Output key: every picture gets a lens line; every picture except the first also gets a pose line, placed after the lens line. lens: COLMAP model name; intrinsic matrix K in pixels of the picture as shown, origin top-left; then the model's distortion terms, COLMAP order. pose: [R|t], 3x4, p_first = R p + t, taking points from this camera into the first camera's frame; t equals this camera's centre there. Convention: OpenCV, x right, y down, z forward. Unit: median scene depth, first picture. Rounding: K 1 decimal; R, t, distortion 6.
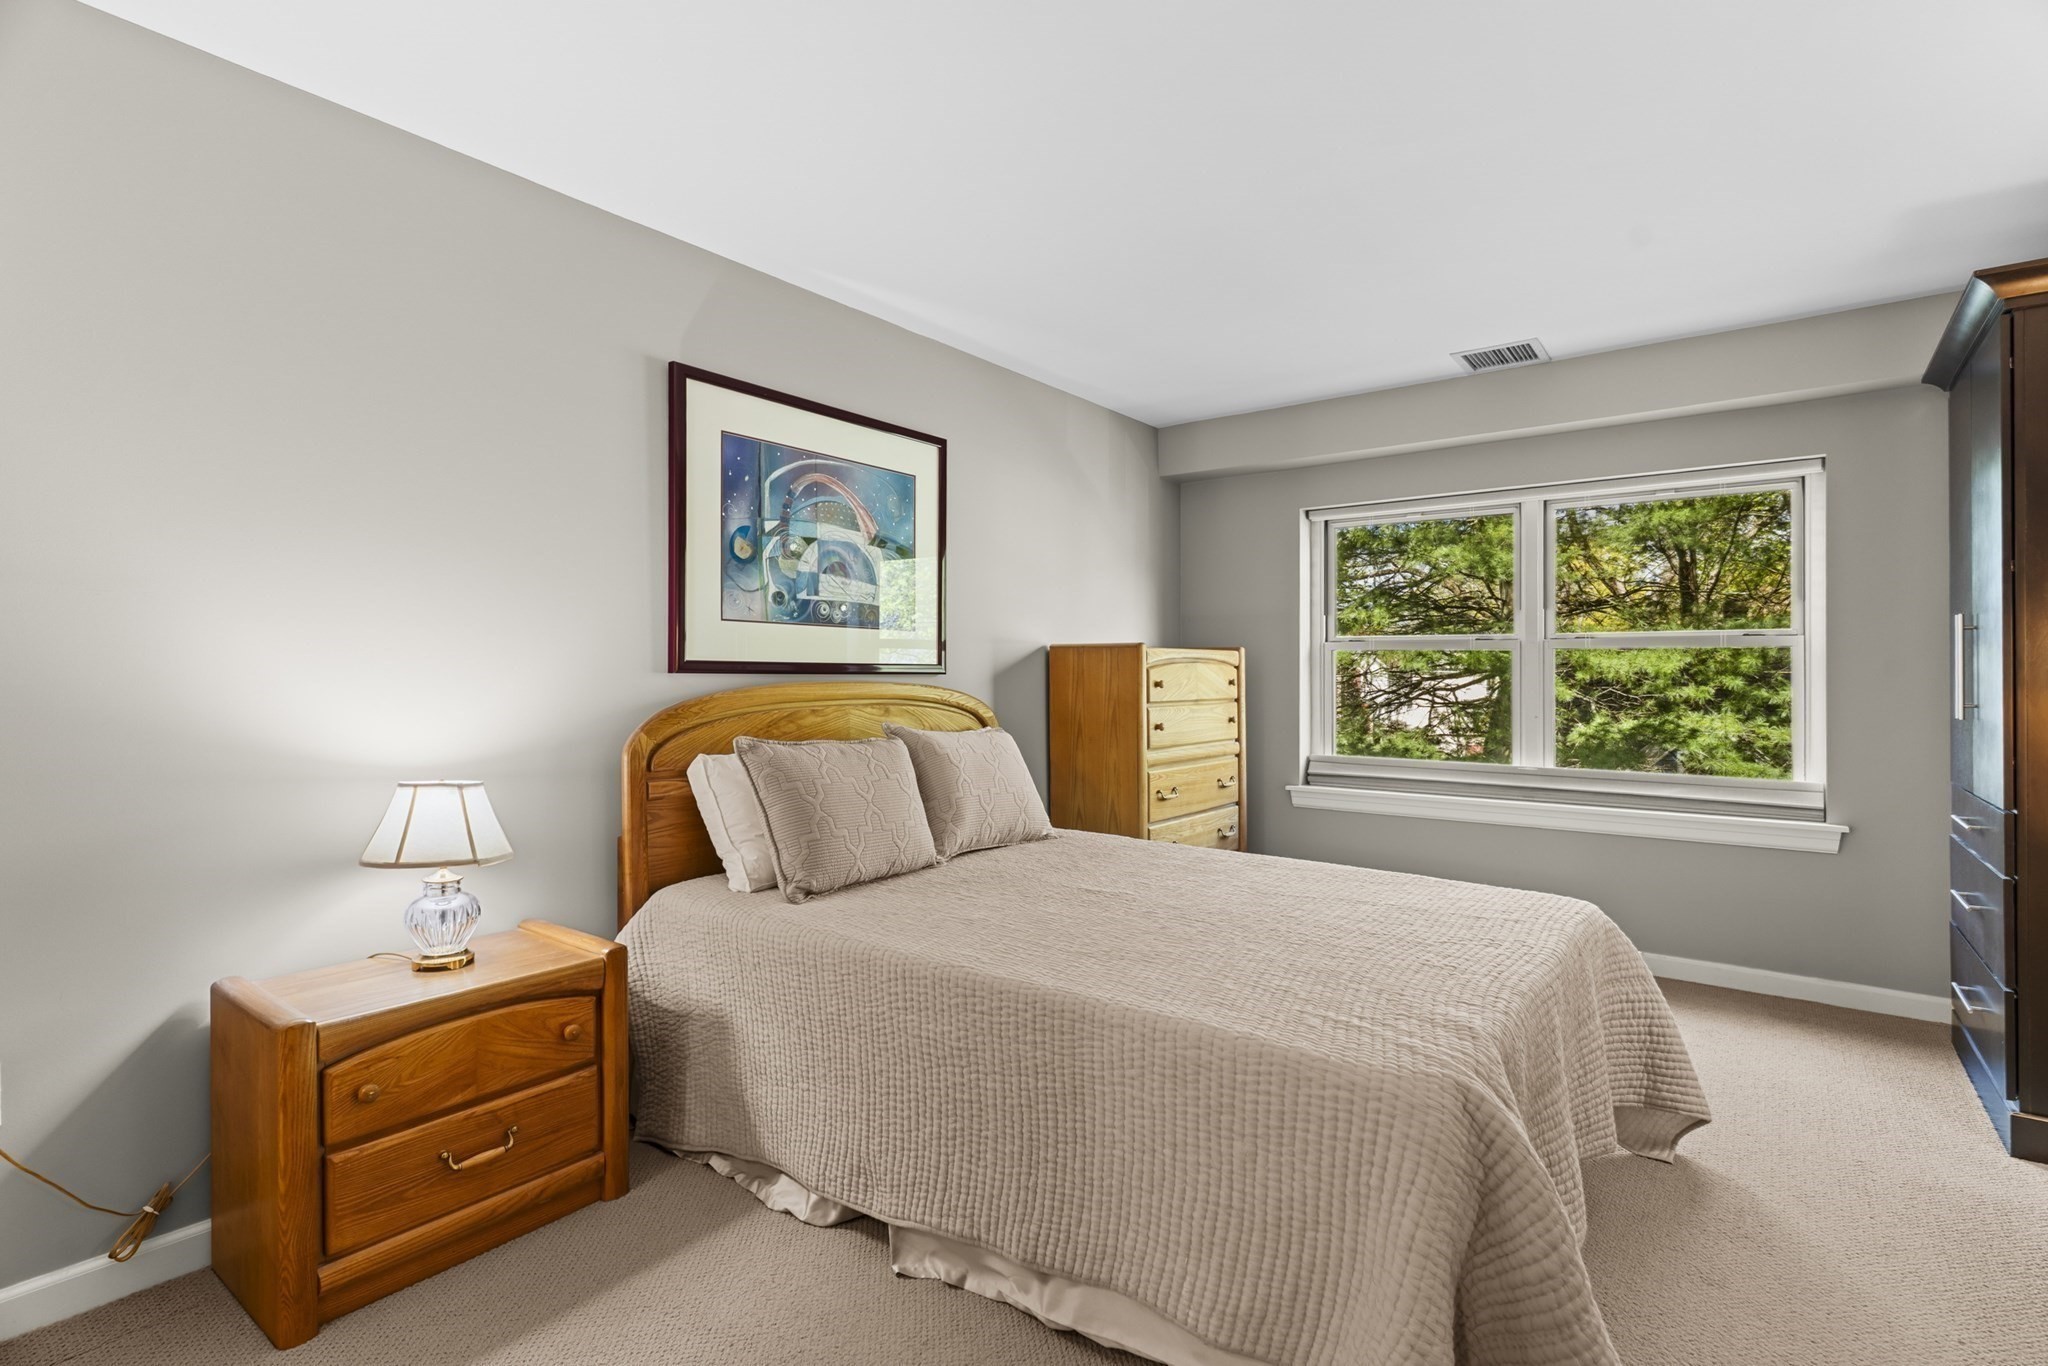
lens RADIAL K [[975.3, 0, 1027.4], [0, 975.3, 660.3], [0, 0, 1]] dist [0.001561, 0.000017]
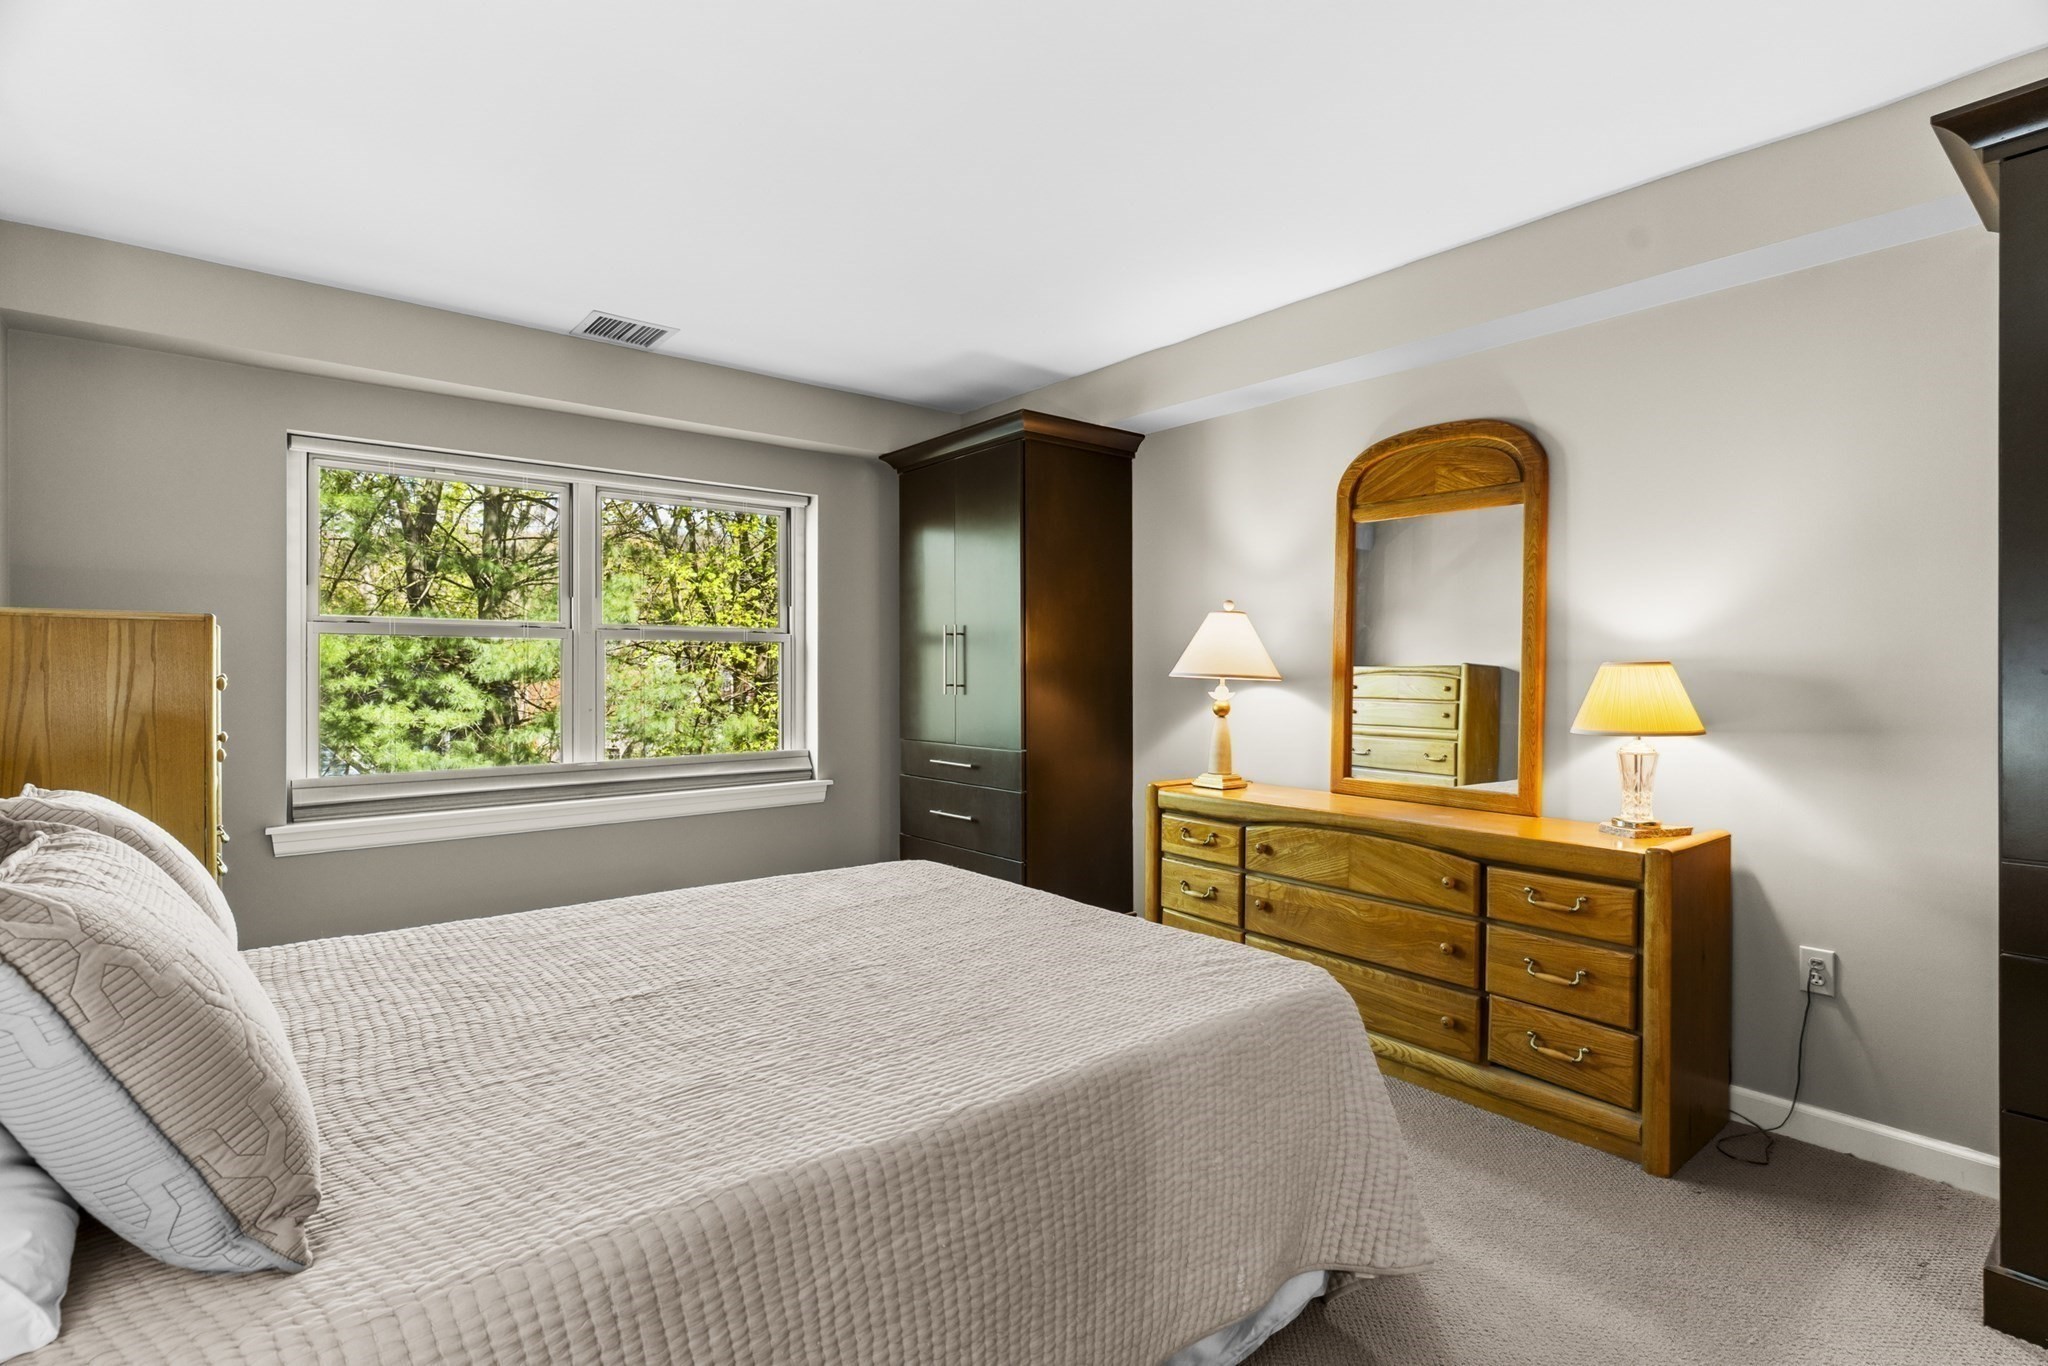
lens RADIAL K [[975.3, 0, 1027.4], [0, 975.3, 660.3], [0, 0, 1]] dist [0.001561, 0.000017]
pose [[0.225792, 0.001410, 0.974175, -0.336882], [-0.011896, 0.999928, 0.001310, 0.002754], [-0.974103, -0.011885, 0.225793, 0.386336]]
